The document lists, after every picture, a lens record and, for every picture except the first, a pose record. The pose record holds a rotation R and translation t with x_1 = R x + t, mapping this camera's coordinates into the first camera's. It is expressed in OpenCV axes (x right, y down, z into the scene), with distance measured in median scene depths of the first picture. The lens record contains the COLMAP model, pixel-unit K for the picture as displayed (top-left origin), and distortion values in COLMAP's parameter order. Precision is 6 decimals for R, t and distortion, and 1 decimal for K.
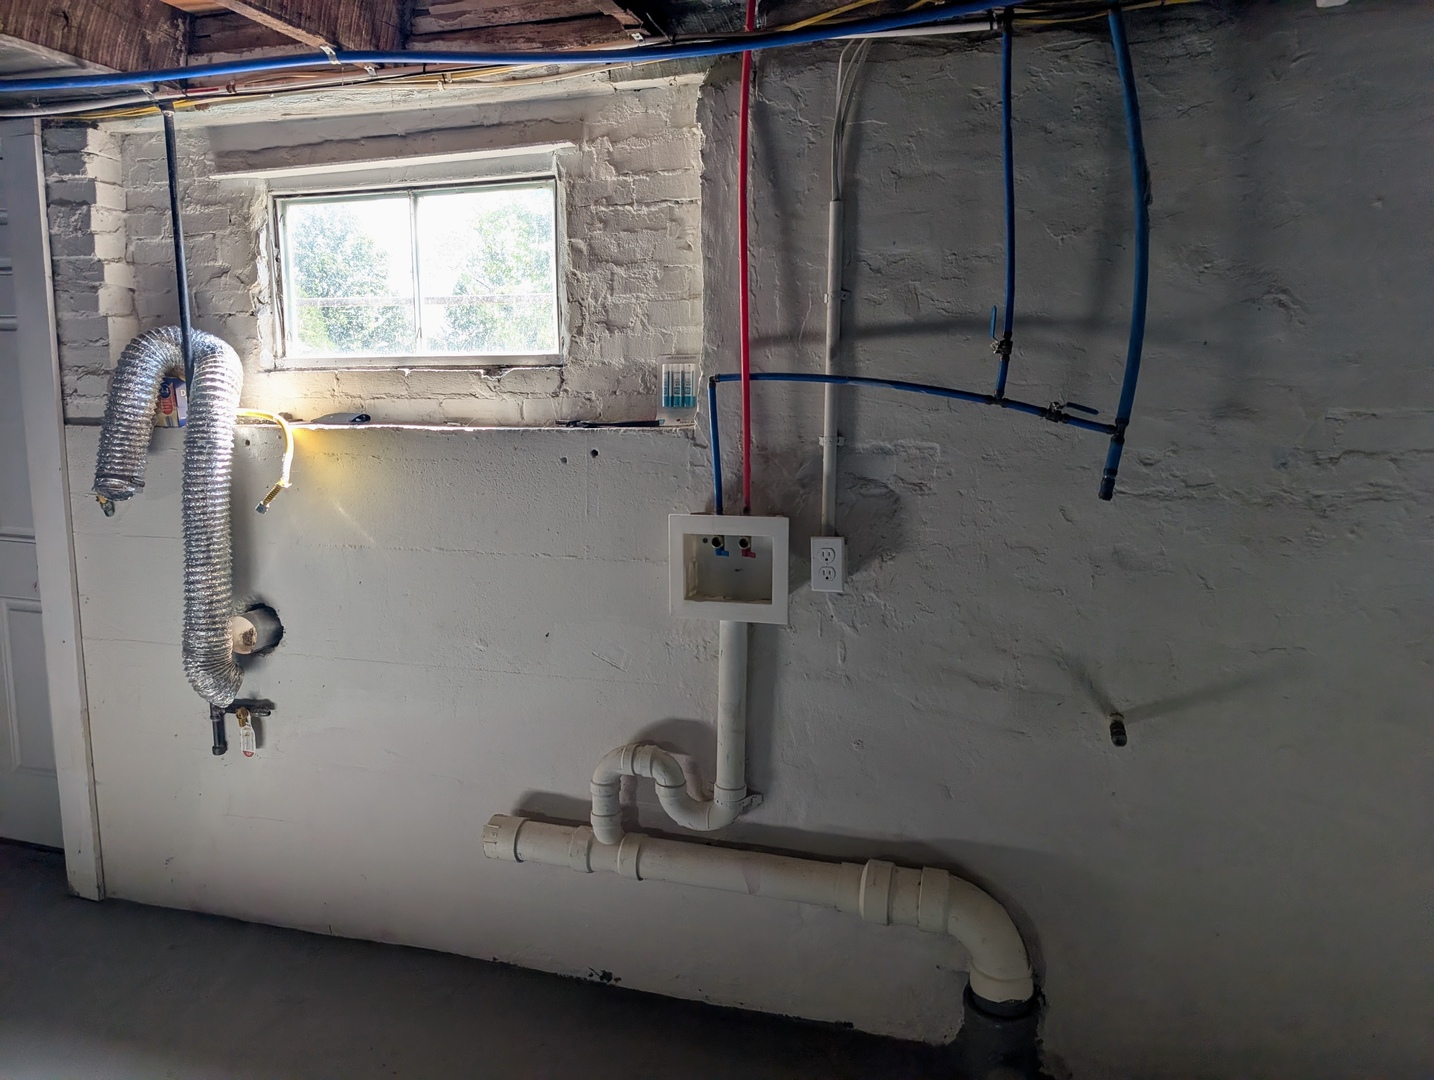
lens RADIAL K [[1035.4, 0, 716.1], [0, 1035.4, 539.3], [0, 0, 1]] dist [0.030919, -0.030065]
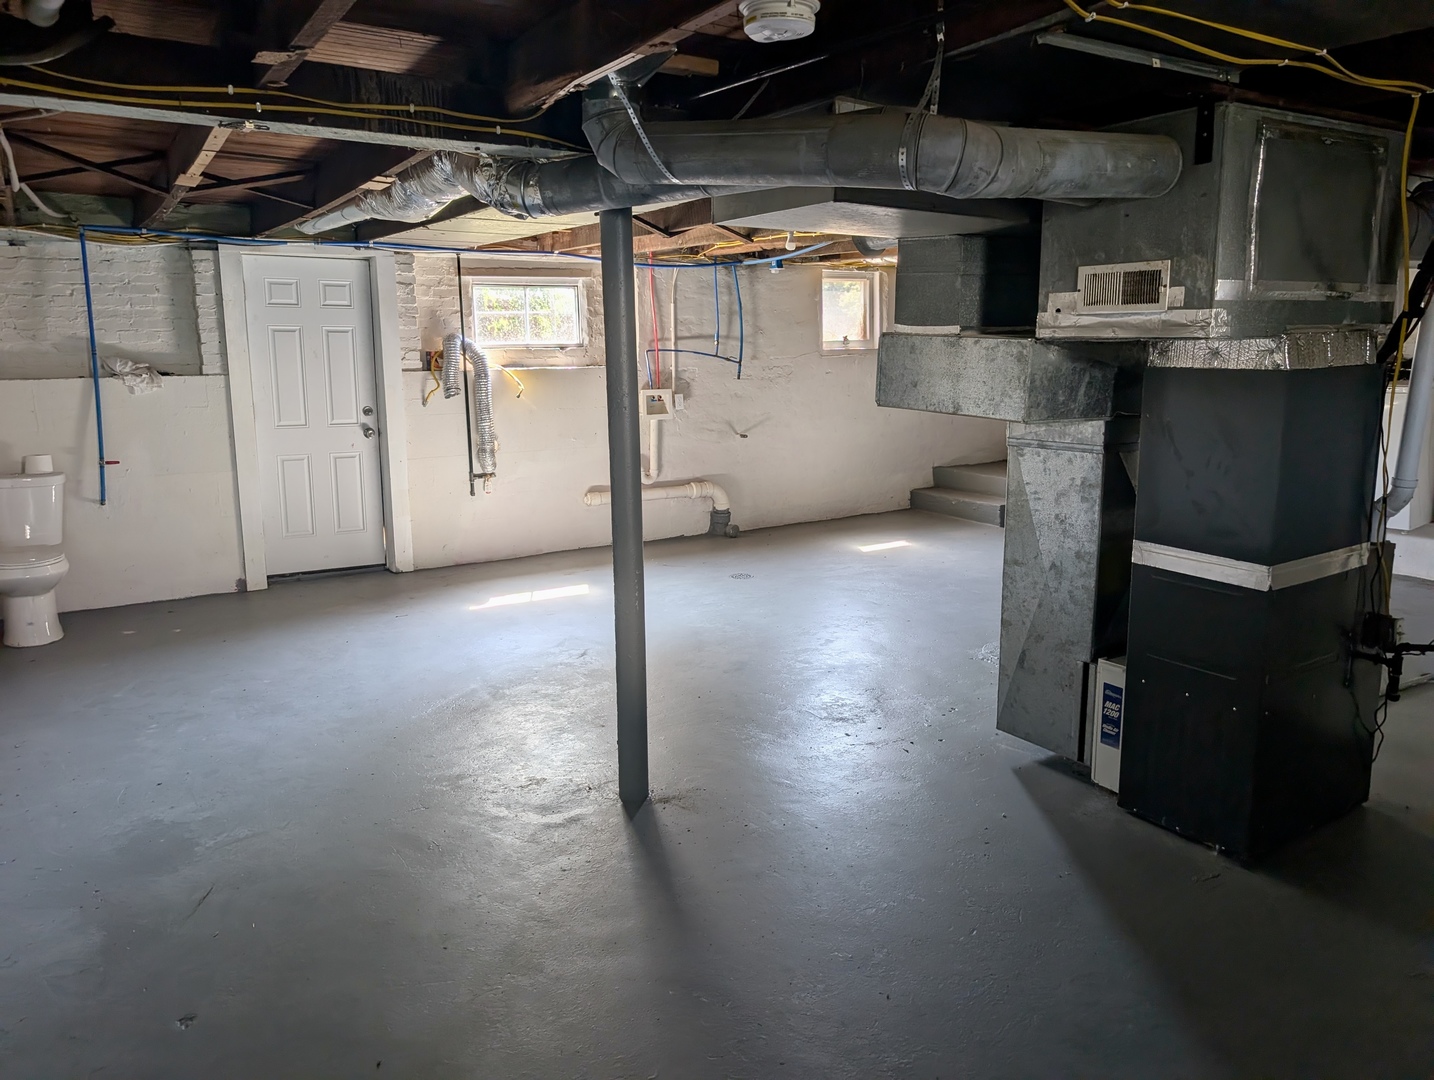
lens RADIAL K [[1035.4, 0, 717.4], [0, 1035.4, 536.3], [0, 0, 1]] dist [0.030919, -0.030065]
pose [[0.651749, -0.145520, 0.744344, -2.627417], [0.114473, 0.989052, 0.093128, 0.171539], [-0.749746, 0.024511, 0.661271, -1.536412]]
